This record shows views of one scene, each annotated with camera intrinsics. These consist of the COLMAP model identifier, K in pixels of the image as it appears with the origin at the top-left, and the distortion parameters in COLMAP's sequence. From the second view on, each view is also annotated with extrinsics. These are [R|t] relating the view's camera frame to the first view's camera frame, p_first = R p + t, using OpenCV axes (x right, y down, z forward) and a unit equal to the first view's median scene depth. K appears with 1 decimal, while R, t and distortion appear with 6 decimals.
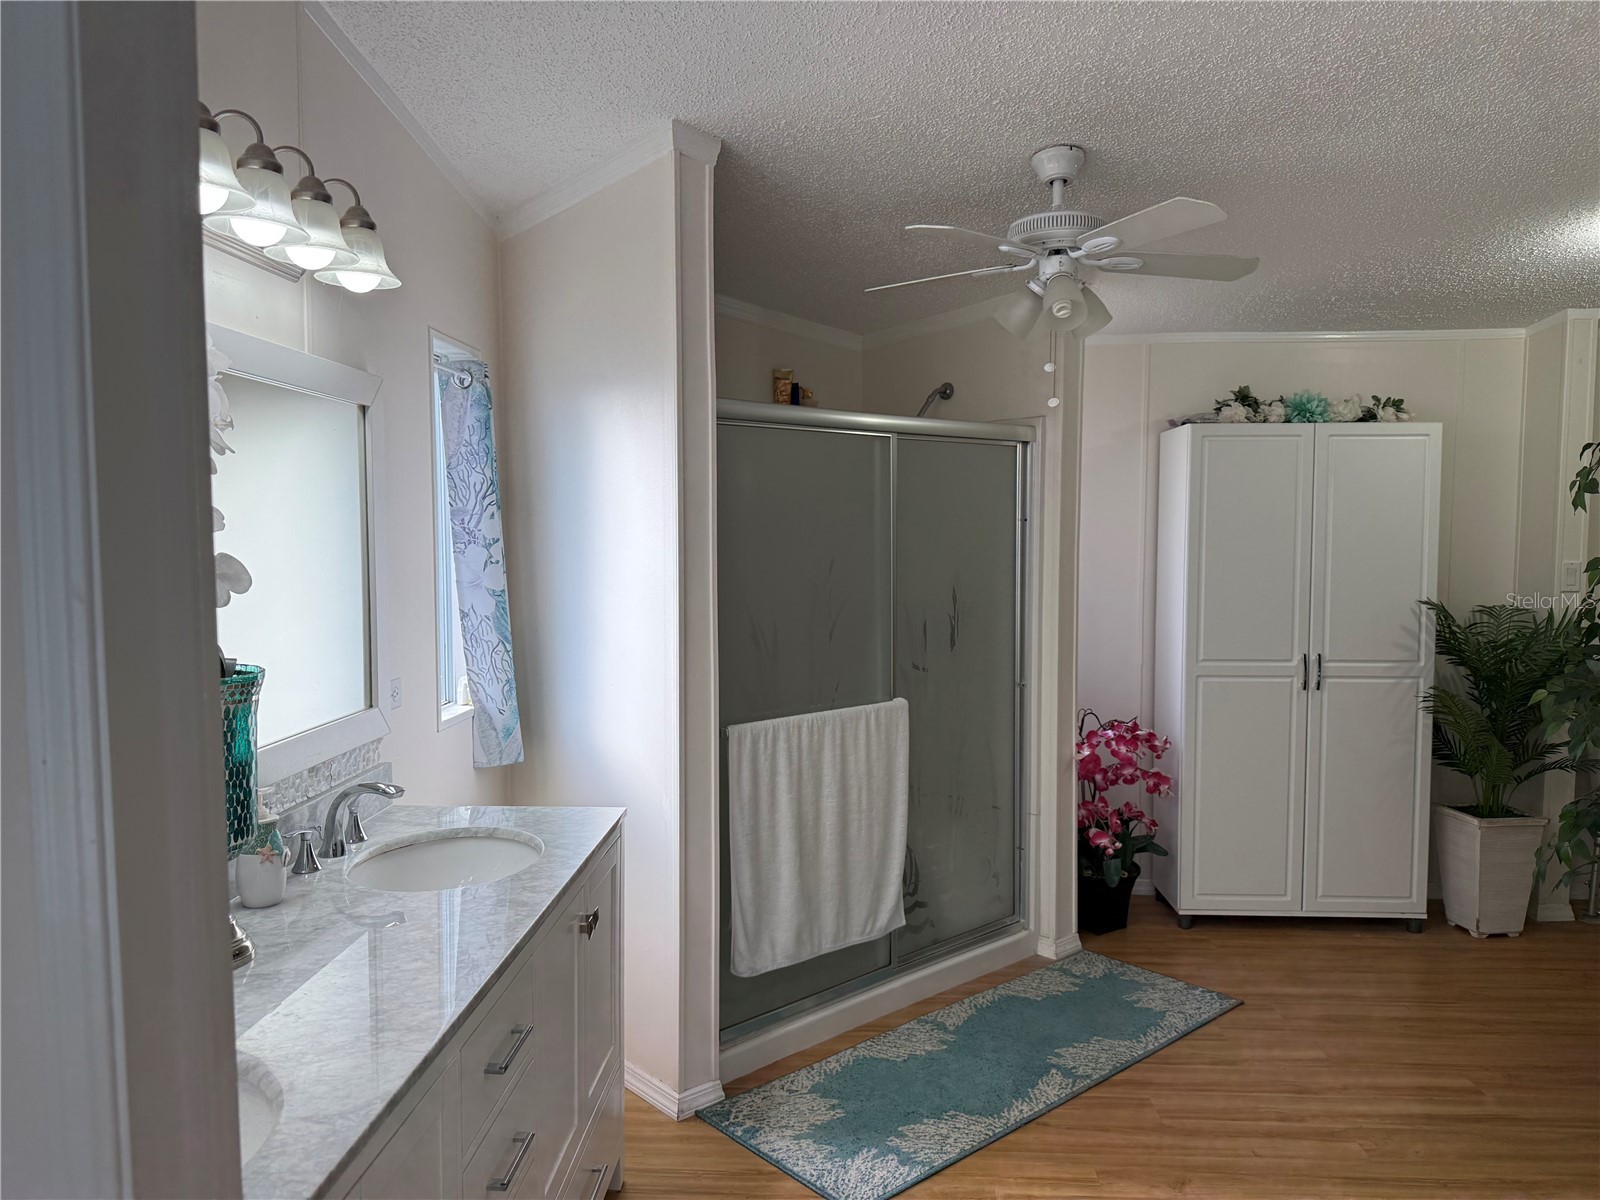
lens RADIAL K [[1117.3, 0, 801.9], [0, 1117.3, 605.3], [0, 0, 1]] dist [0.054416, -0.001937]
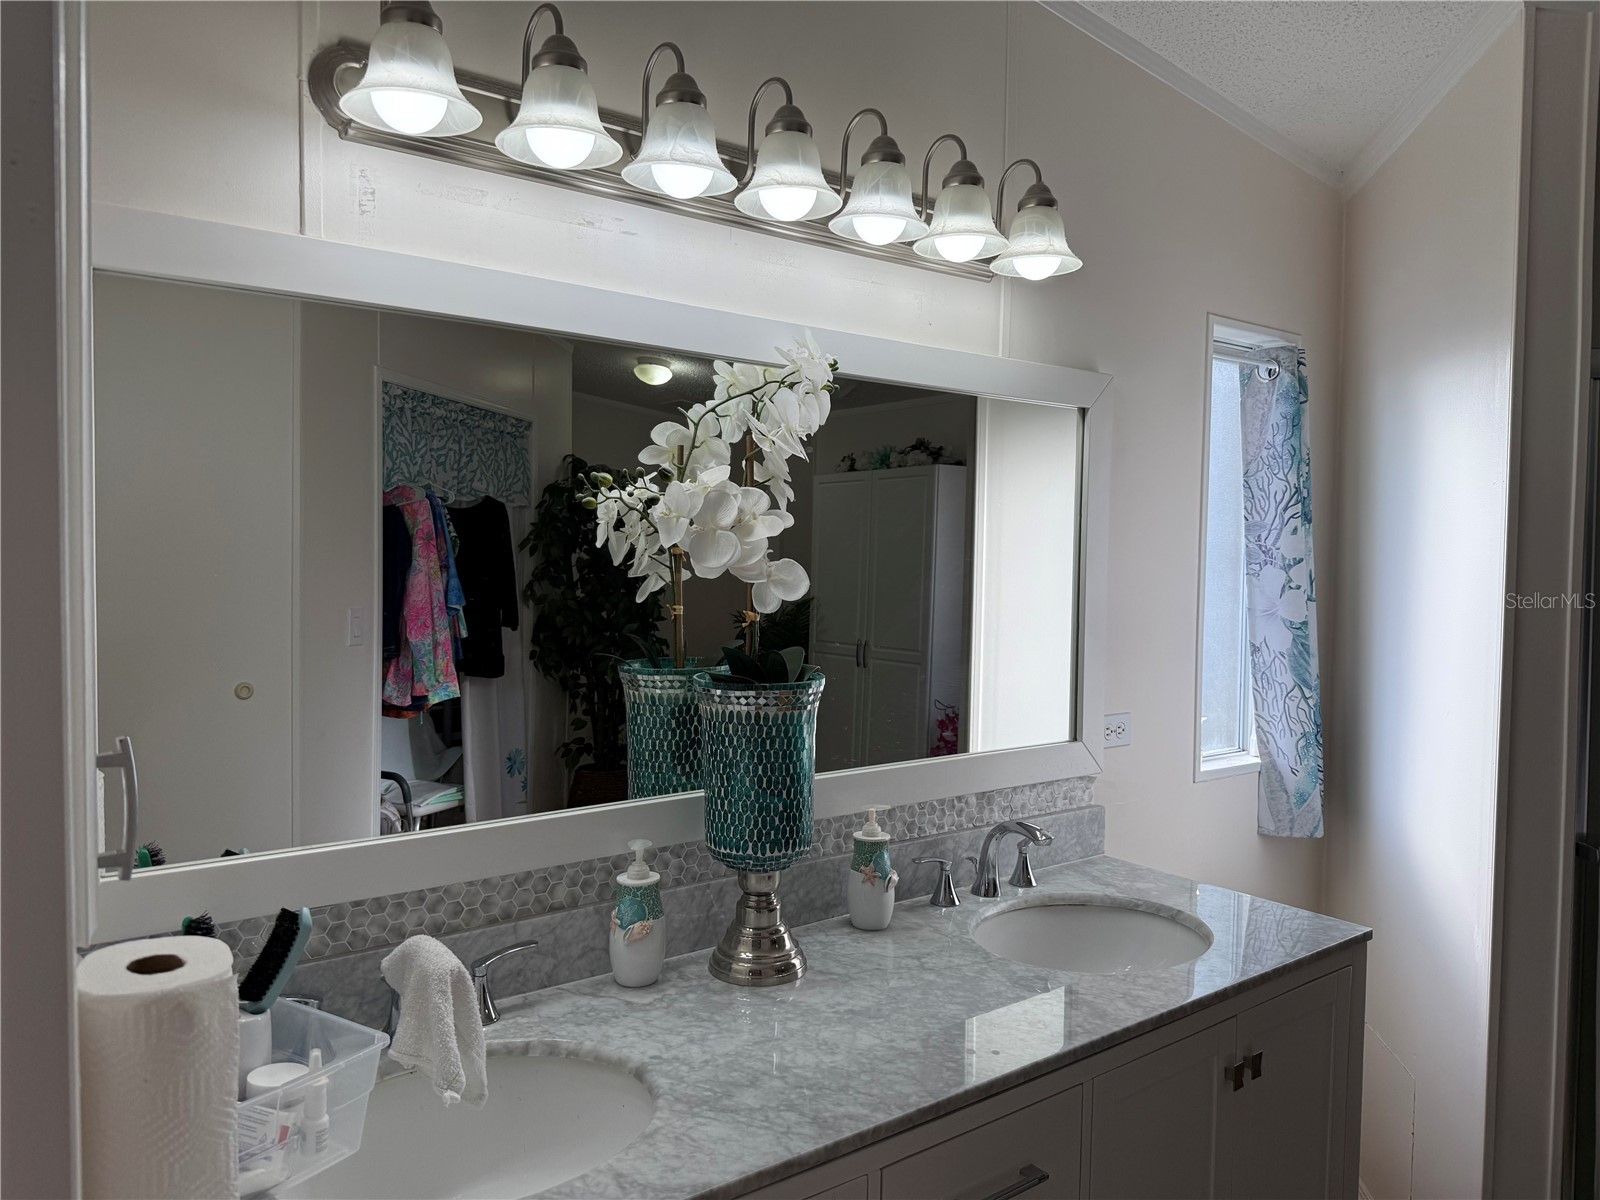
lens RADIAL K [[1117.3, 0, 801.3], [0, 1117.3, 592.0], [0, 0, 1]] dist [0.054416, -0.001937]
pose [[0.645915, 0.029991, -0.762820, 0.122838], [-0.061898, 0.997996, -0.013175, -0.001950], [0.760895, 0.055727, 0.646477, 0.193917]]
